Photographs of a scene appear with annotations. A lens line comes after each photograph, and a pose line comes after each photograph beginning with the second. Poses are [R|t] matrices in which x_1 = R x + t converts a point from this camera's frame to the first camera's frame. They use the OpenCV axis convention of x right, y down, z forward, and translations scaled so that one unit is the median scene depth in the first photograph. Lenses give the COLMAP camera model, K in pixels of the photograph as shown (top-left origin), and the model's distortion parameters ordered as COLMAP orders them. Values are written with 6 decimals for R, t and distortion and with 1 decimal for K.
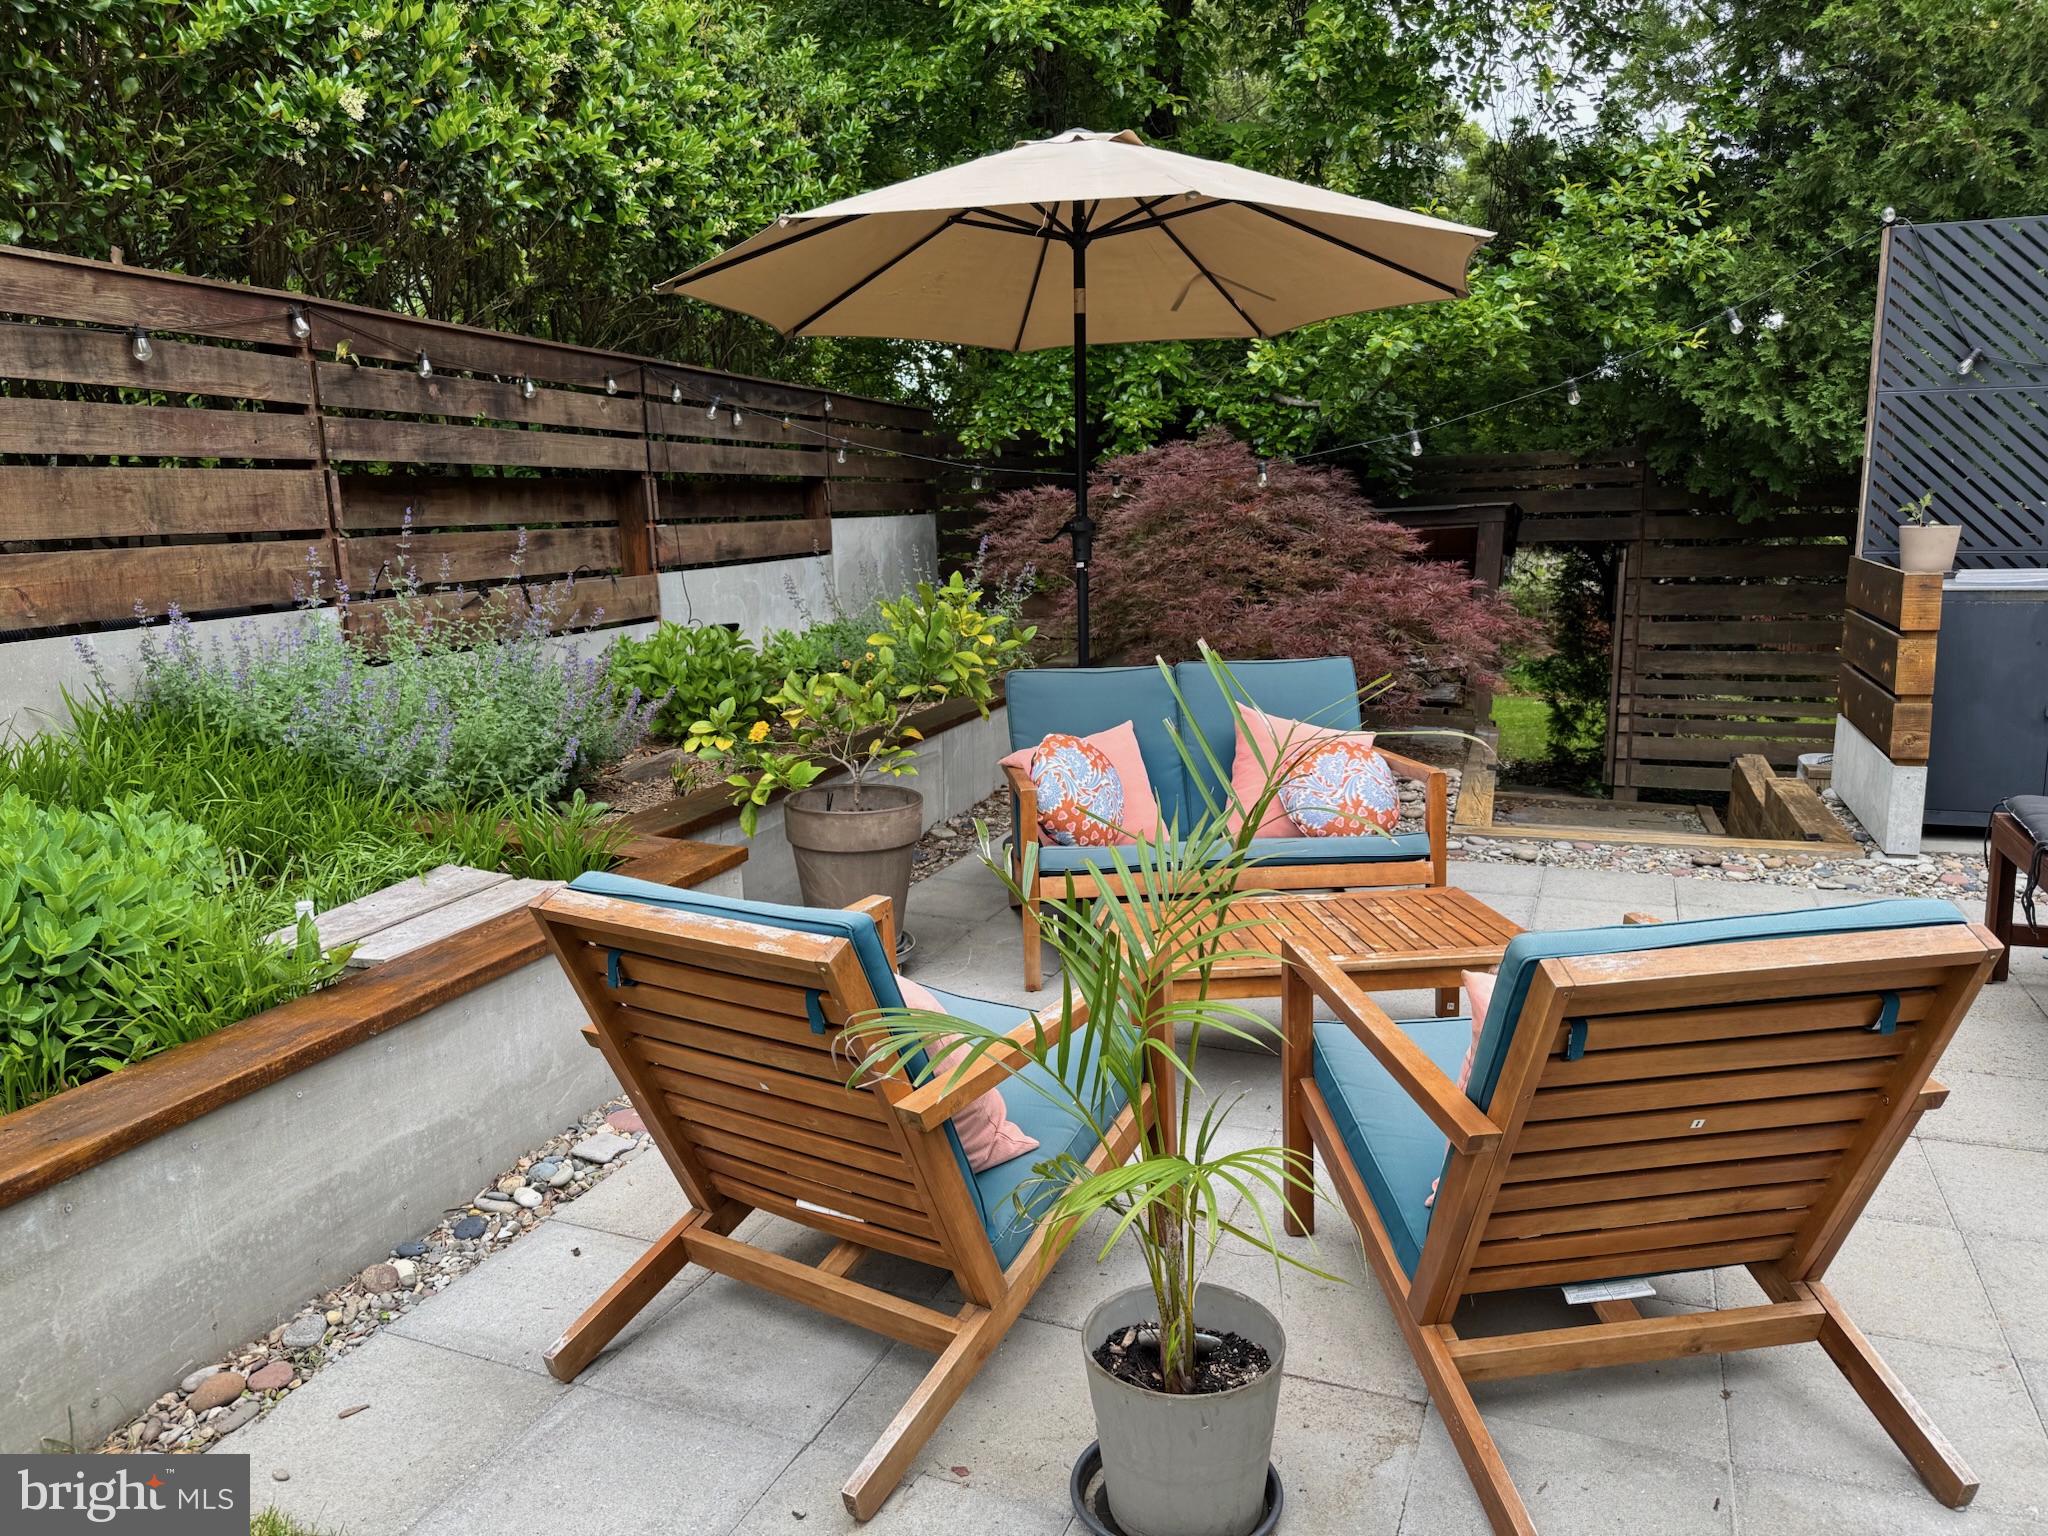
lens RADIAL K [[1479.8, 0, 1020.8], [0, 1479.8, 766.3], [0, 0, 1]] dist [0.022151, -0.023790]
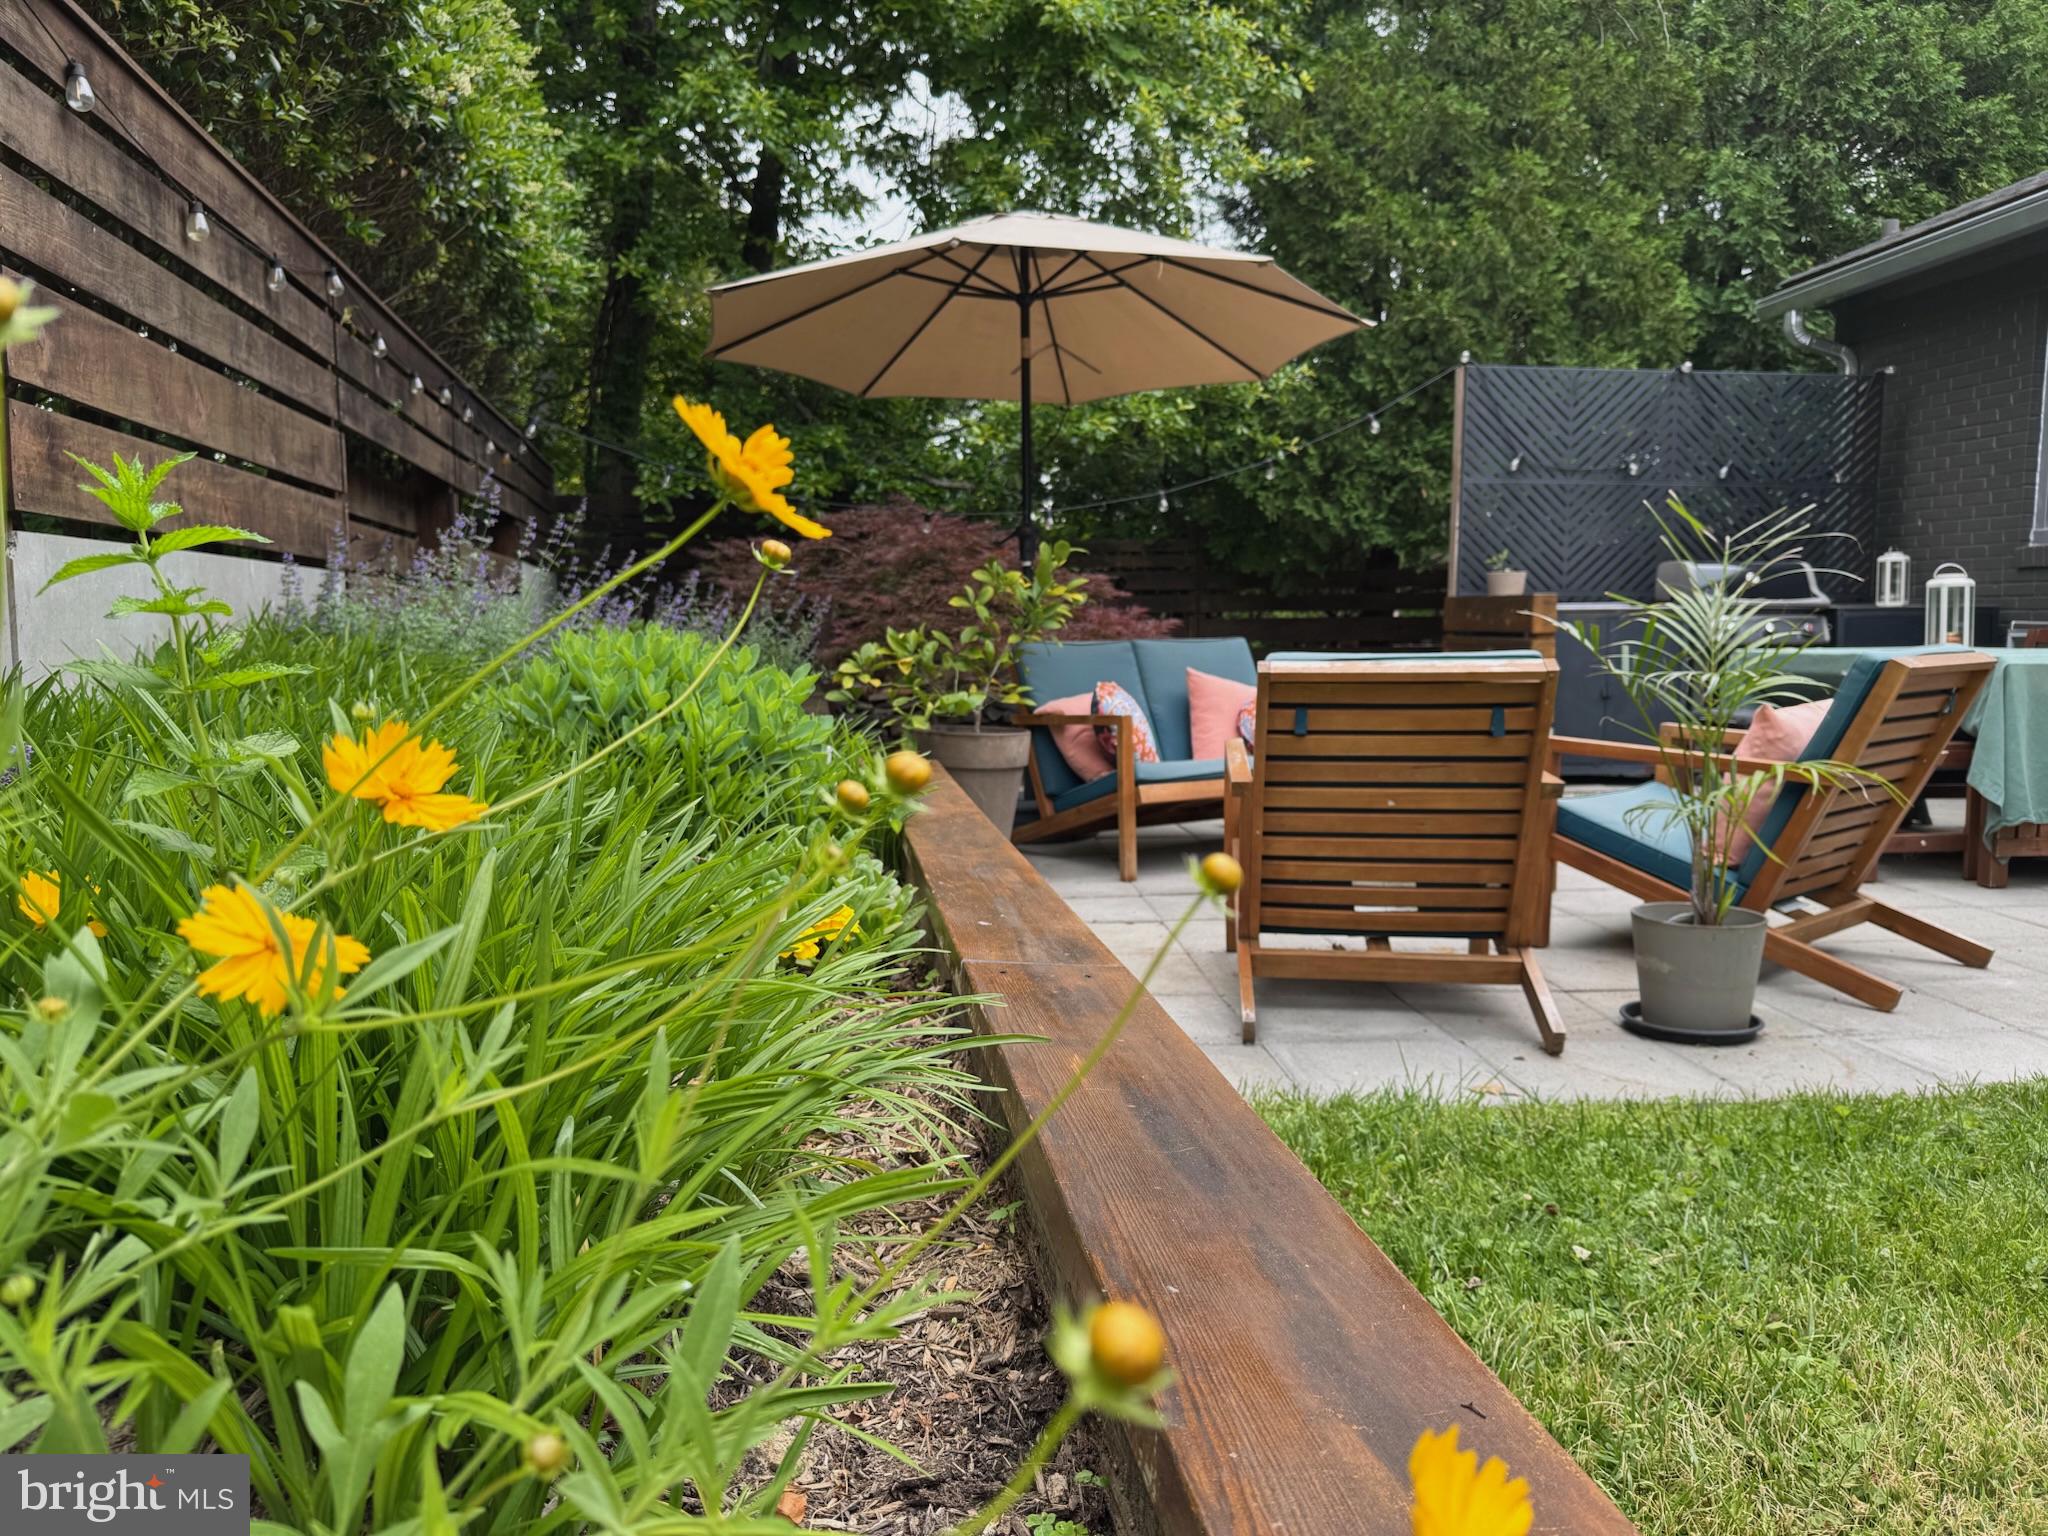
lens RADIAL K [[1479.8, 0, 1029.3], [0, 1479.8, 773.6], [0, 0, 1]] dist [0.022151, -0.023790]
pose [[0.892673, -0.021111, 0.450210, -0.387224], [0.060678, 0.995438, -0.073636, 0.093676], [-0.446601, 0.093050, 0.889881, -0.038799]]
